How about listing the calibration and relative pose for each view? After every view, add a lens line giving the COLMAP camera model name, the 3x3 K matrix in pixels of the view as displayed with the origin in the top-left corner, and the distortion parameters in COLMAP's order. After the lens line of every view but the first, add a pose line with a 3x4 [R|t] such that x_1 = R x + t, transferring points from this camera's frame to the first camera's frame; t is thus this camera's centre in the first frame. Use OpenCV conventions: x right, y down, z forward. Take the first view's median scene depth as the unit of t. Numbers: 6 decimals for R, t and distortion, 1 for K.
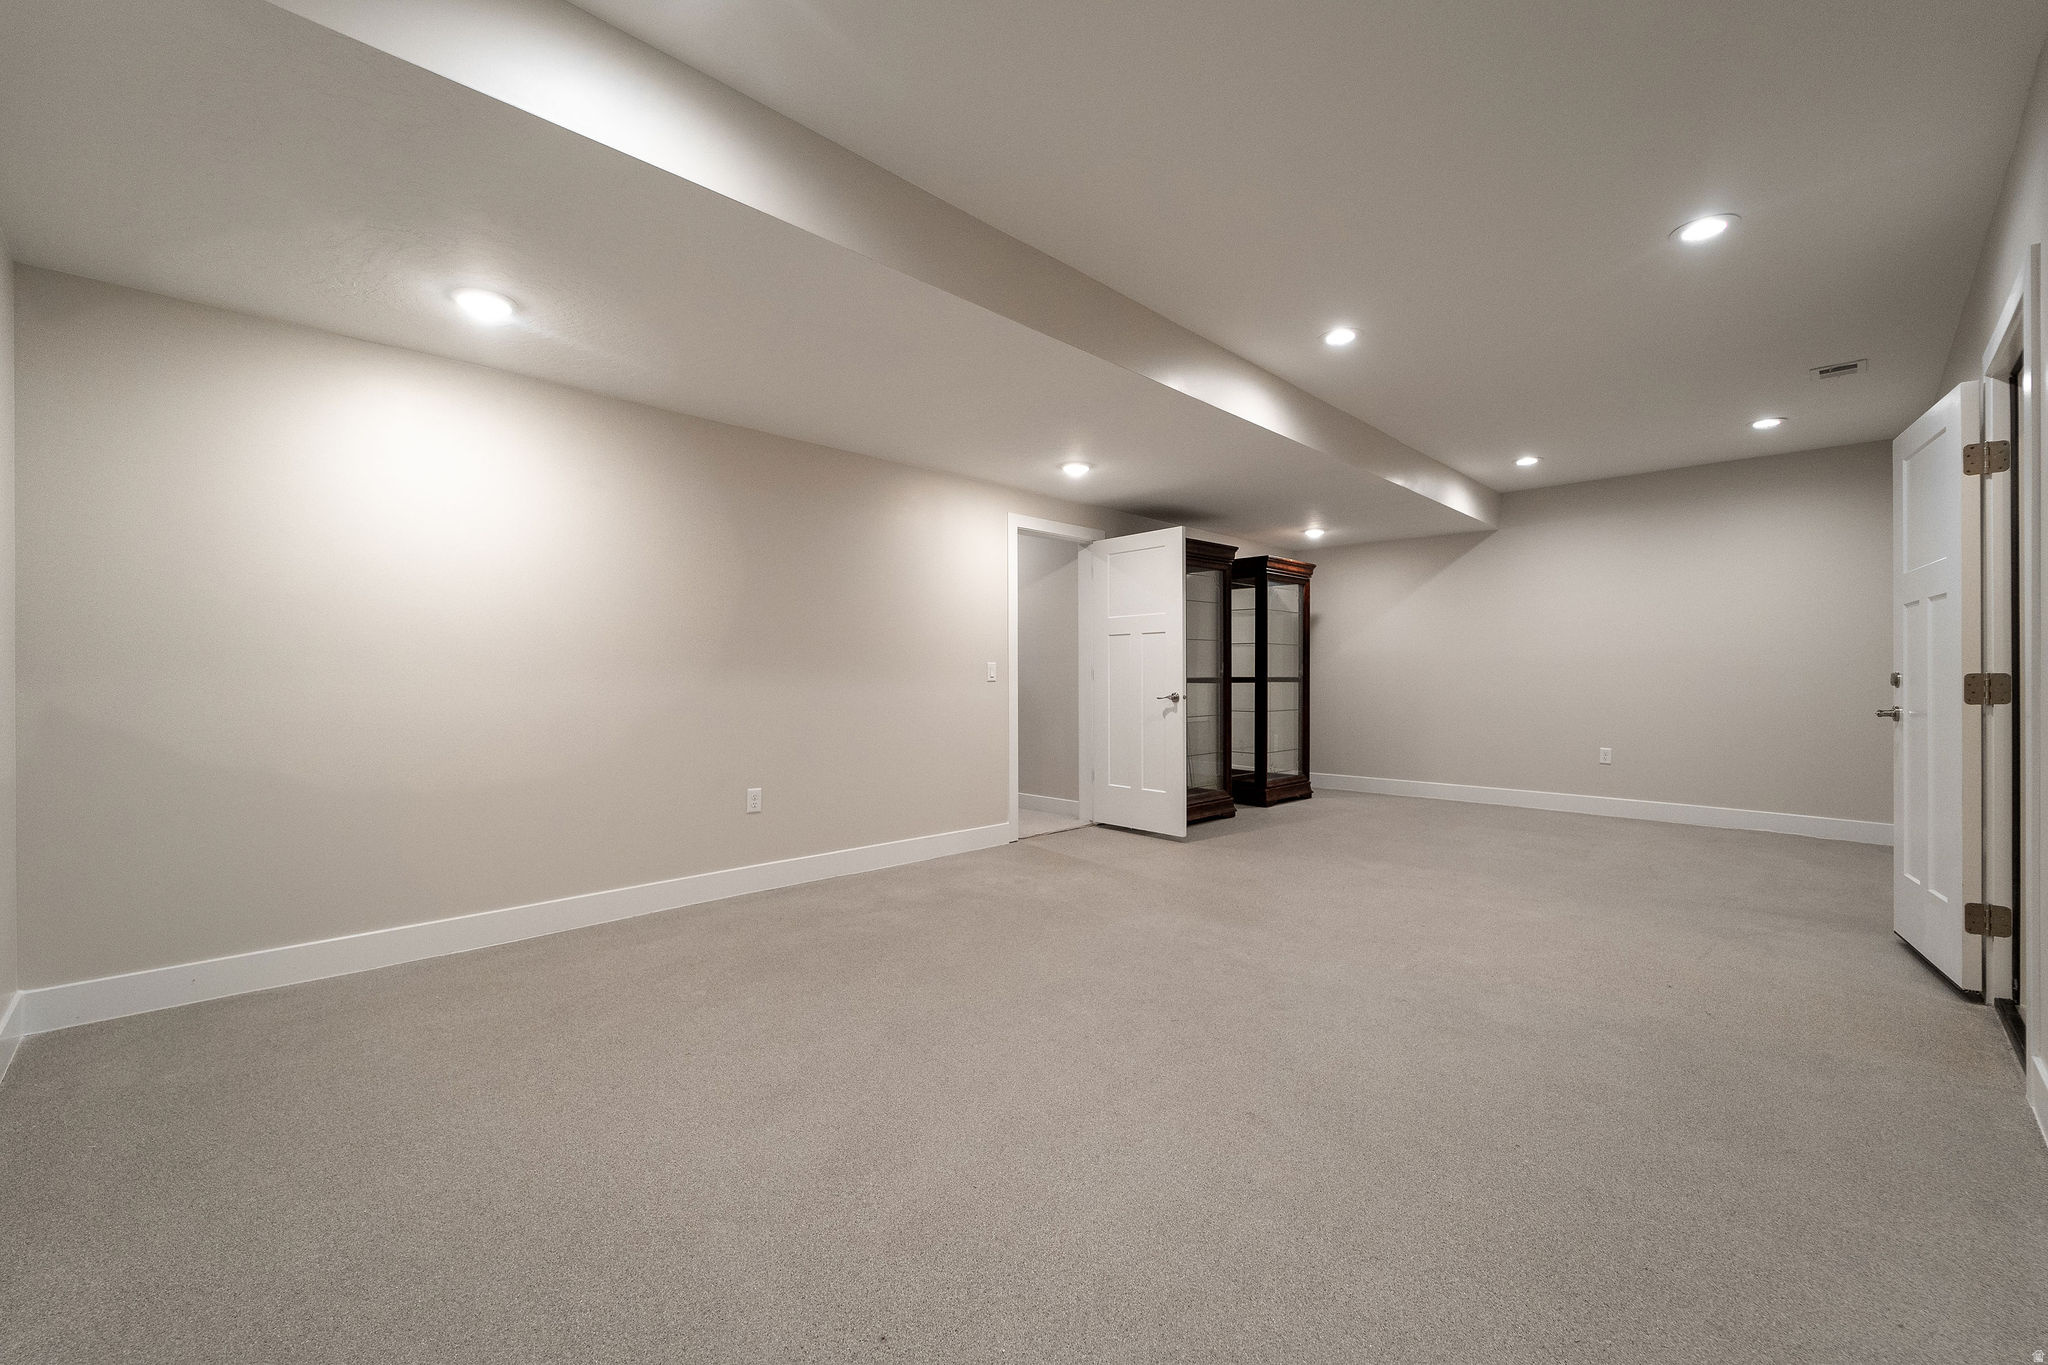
lens RADIAL K [[835.1, 0, 1024.3], [0, 835.1, 677.7], [0, 0, 1]] dist [-0.001435, -0.000267]
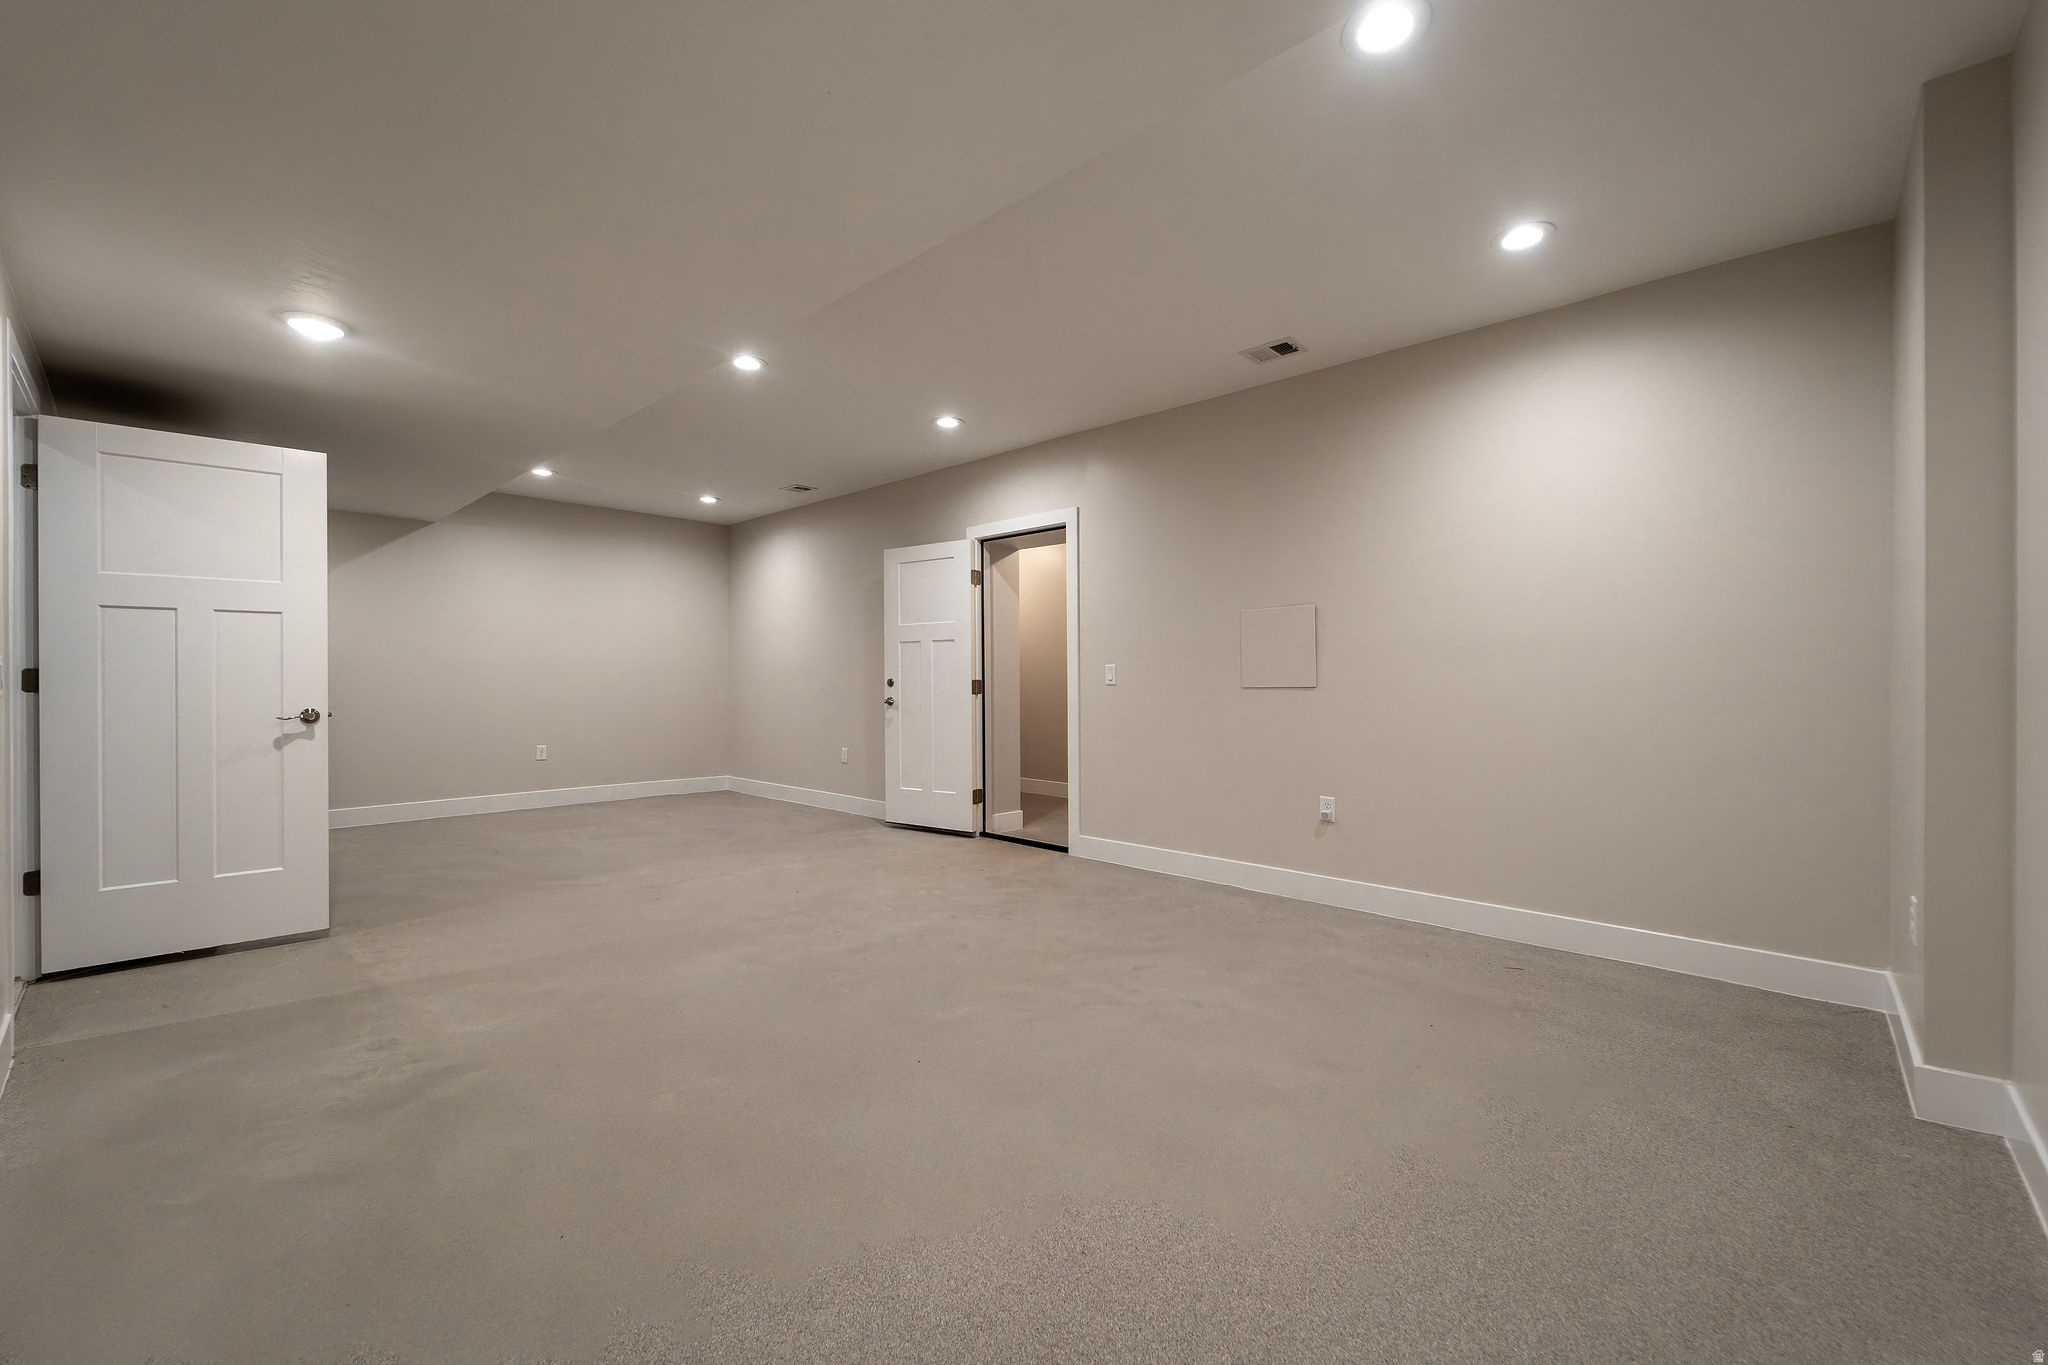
lens RADIAL K [[835.1, 0, 1024.3], [0, 835.1, 677.7], [0, 0, 1]] dist [-0.001435, -0.000267]
pose [[-0.032119, 0.000370, 0.999484, -0.477531], [0.003592, 0.999994, -0.000255, -0.004065], [-0.999478, 0.003582, -0.032120, 0.476094]]
